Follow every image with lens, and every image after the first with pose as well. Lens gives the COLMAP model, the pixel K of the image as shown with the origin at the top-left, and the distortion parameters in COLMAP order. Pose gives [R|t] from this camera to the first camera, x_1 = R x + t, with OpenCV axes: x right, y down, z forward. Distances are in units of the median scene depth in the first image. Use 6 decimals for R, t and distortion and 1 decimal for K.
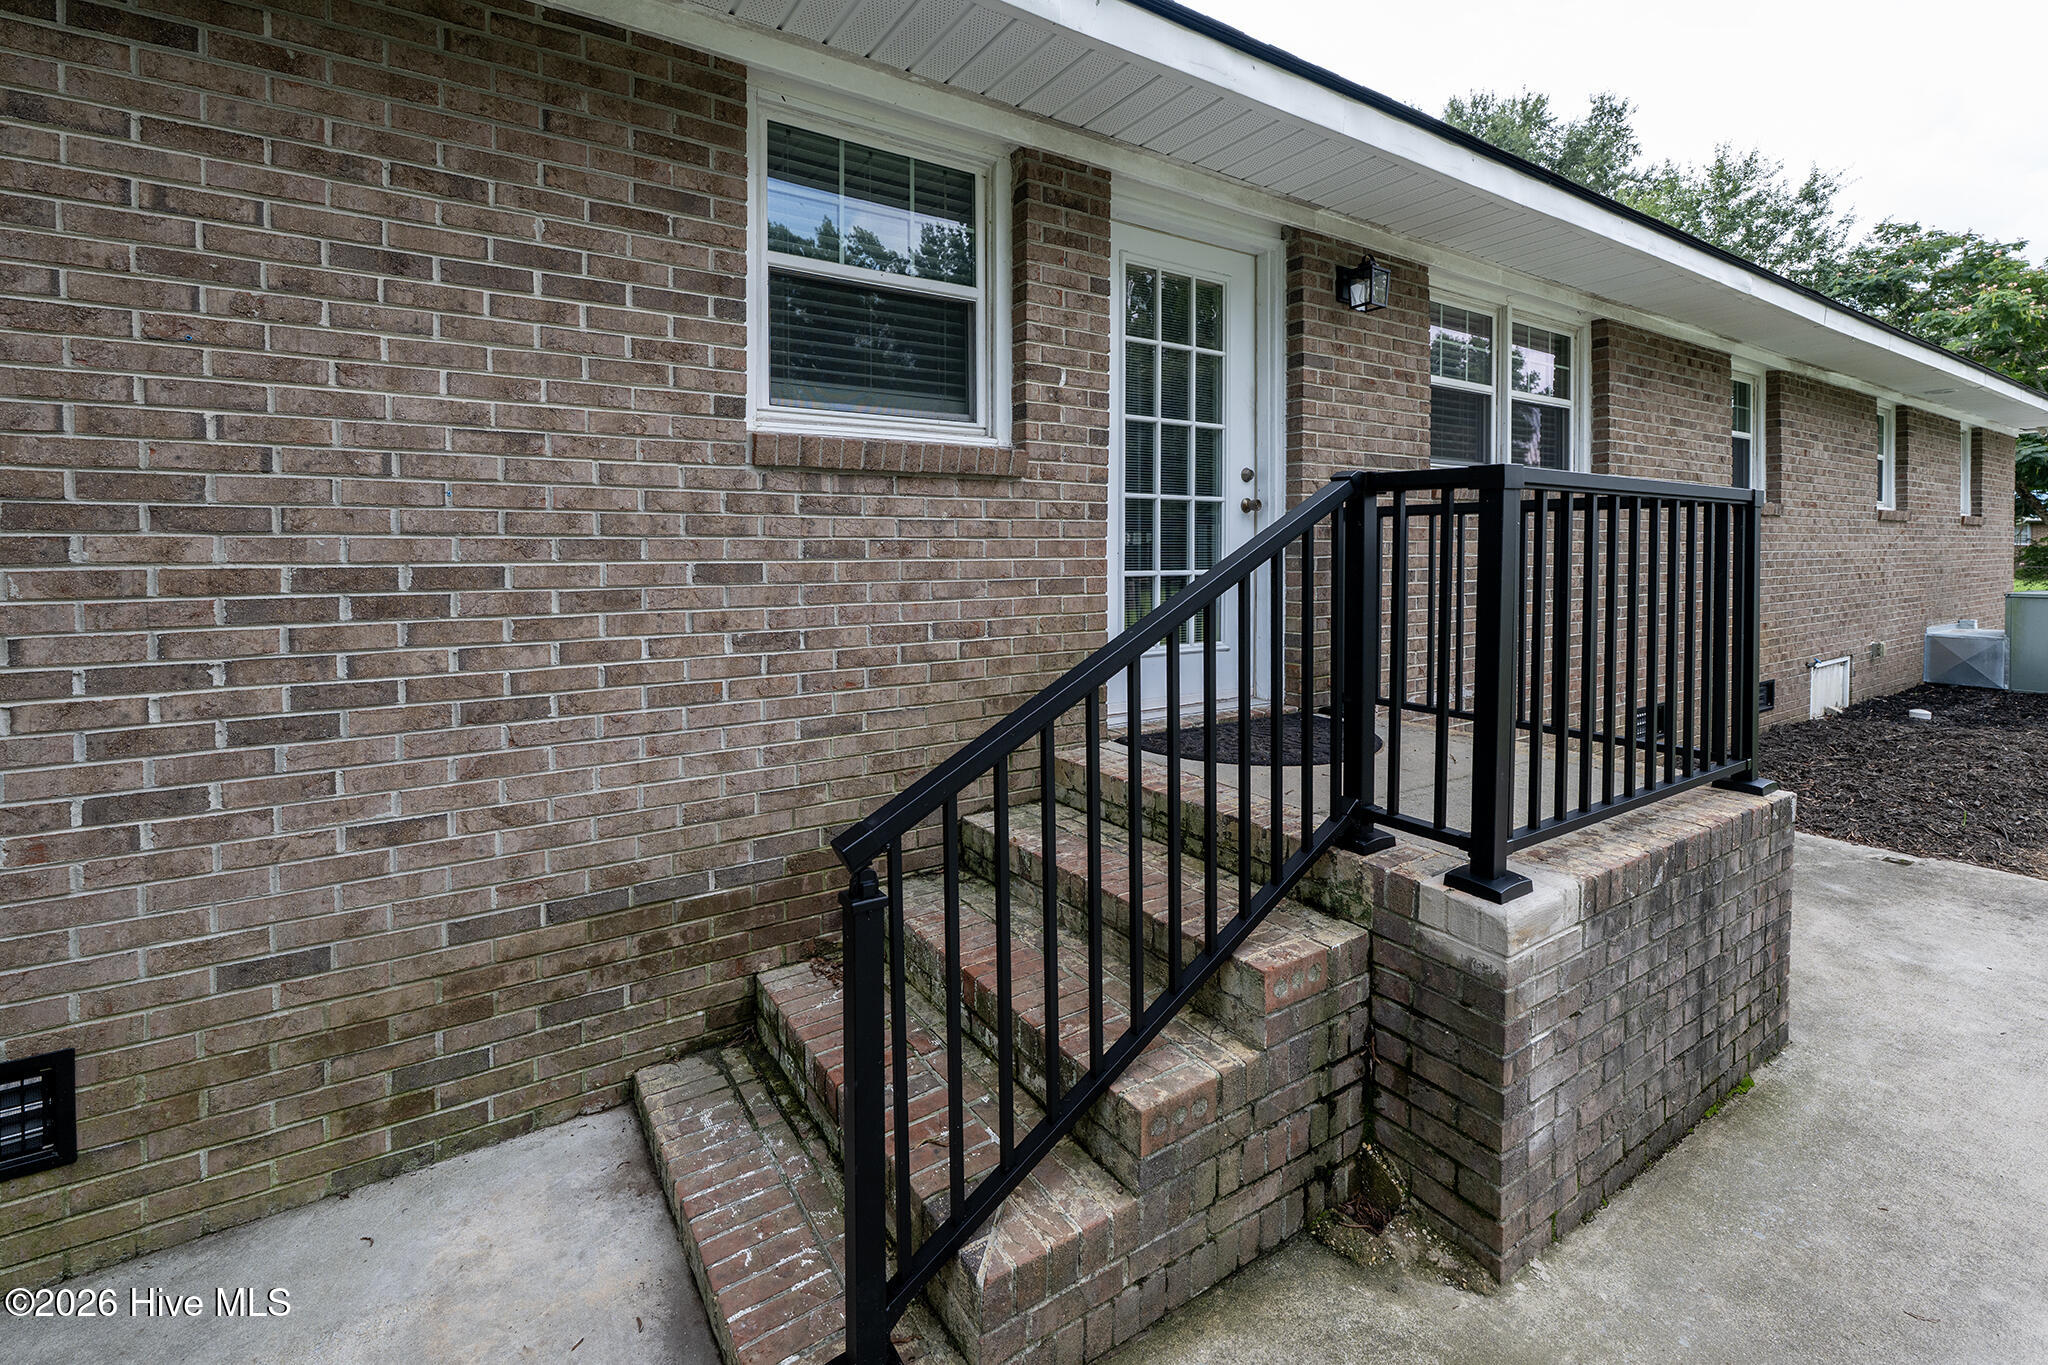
lens RADIAL K [[725.7, 0, 1035.6], [0, 725.7, 550.7], [0, 0, 1]] dist [0.001097, 0.000013]
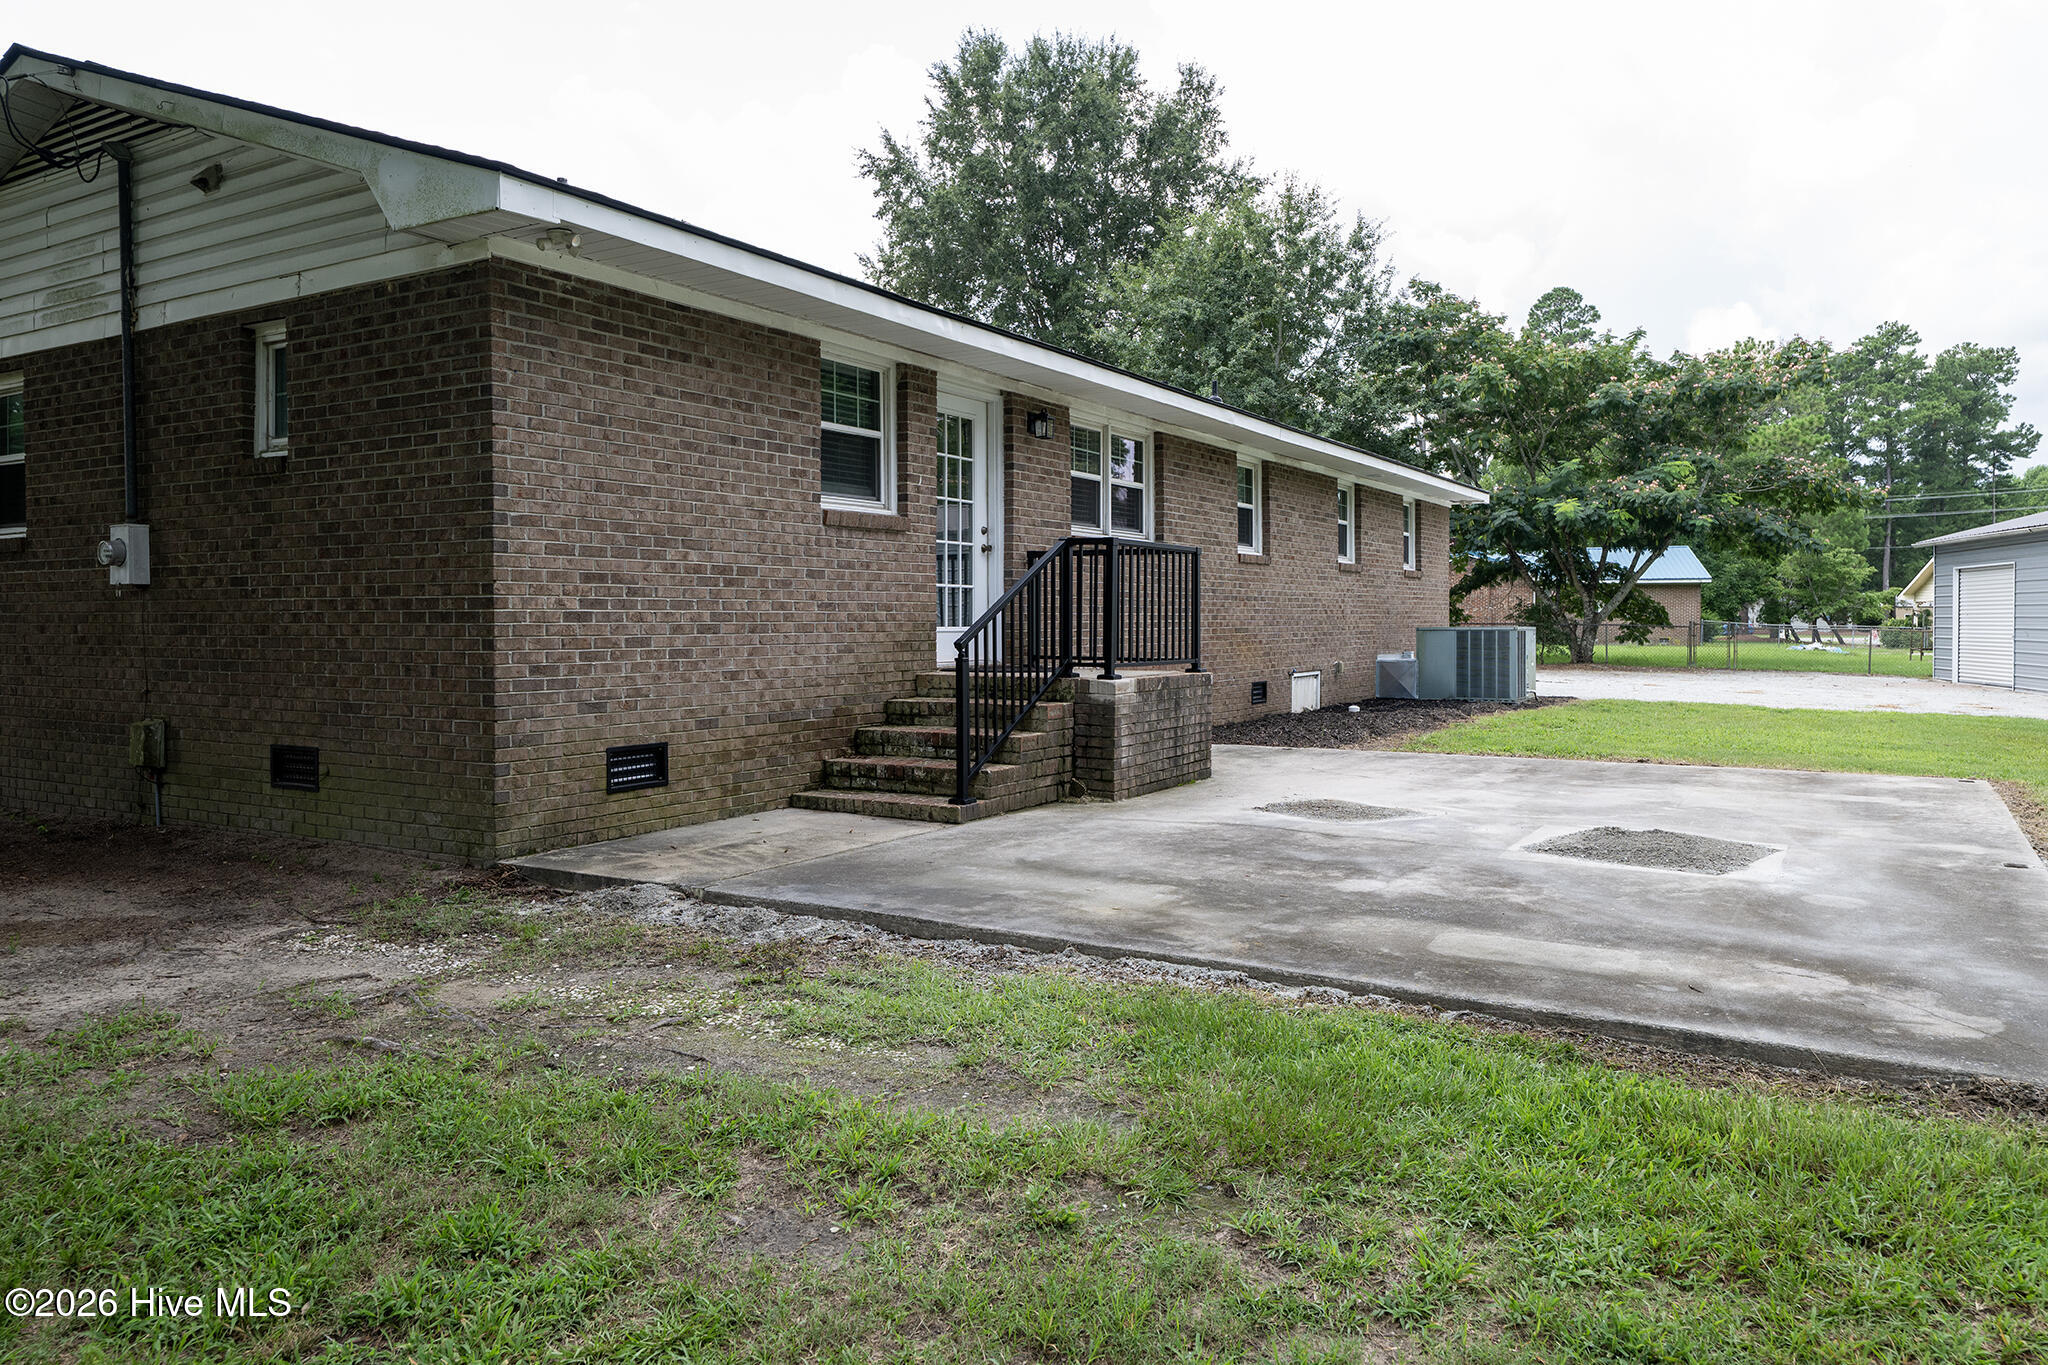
lens RADIAL K [[1369.6, 0, 1030.1], [0, 1369.6, 610.3], [0, 0, 1]] dist [0.007845, -0.000877]
pose [[0.863084, 0.001462, 0.505059, -1.262247], [0.006292, 0.999887, -0.013648, 0.130230], [-0.505021, 0.014957, 0.862977, -1.864583]]
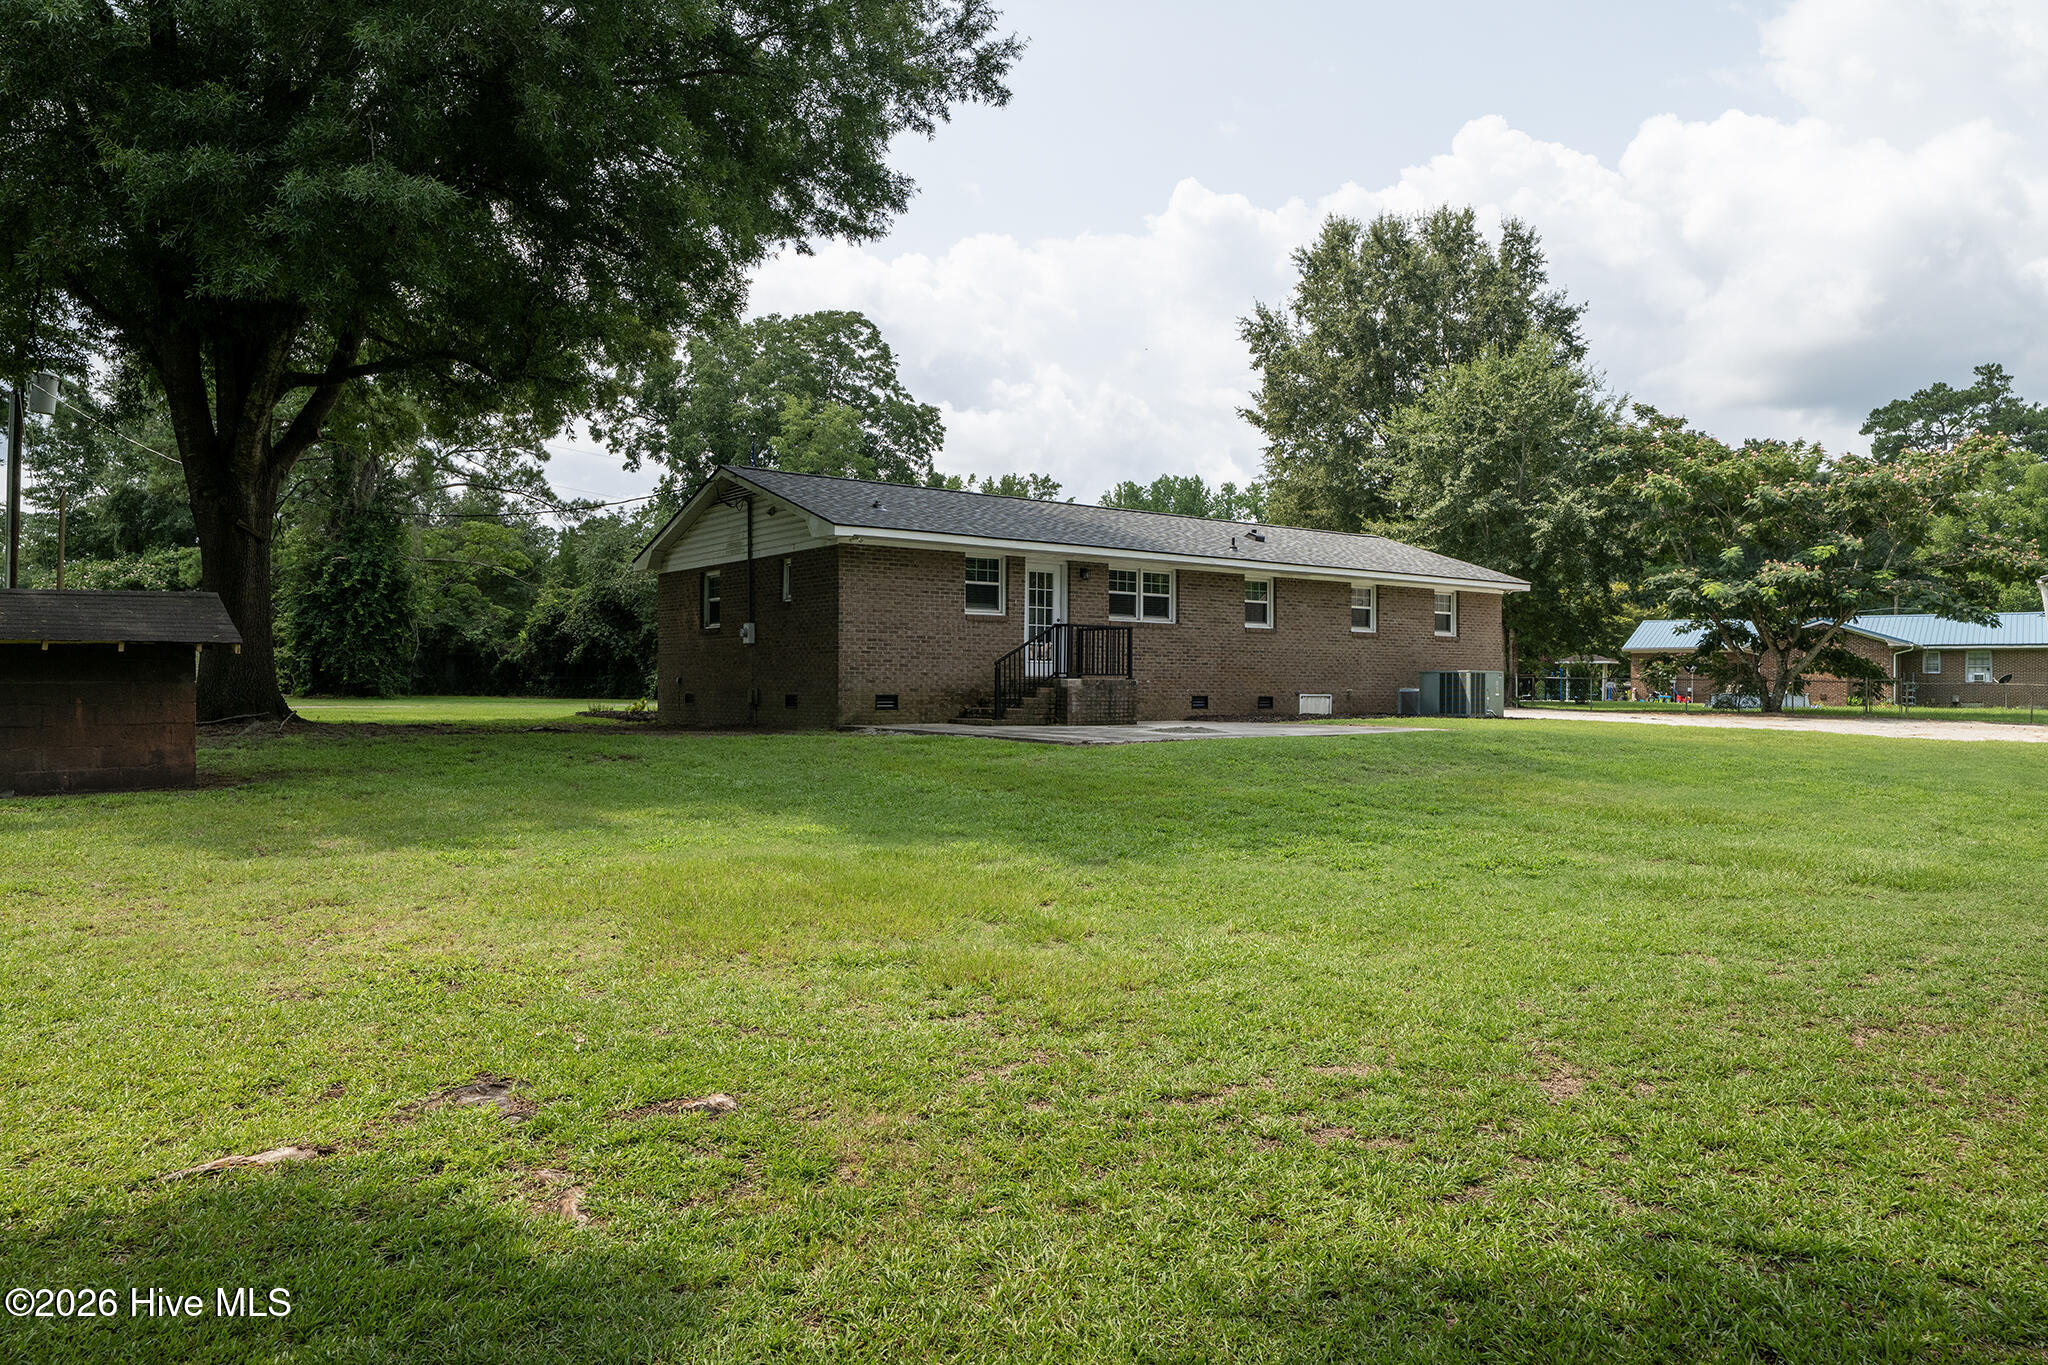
lens RADIAL K [[1369.6, 0, 1030.1], [0, 1369.6, 610.3], [0, 0, 1]] dist [0.007845, -0.000877]
pose [[0.991051, 0.014038, 0.132741, -0.881356], [-0.005413, 0.997863, -0.065119, 0.340488], [-0.133372, 0.063818, 0.989009, -6.548760]]
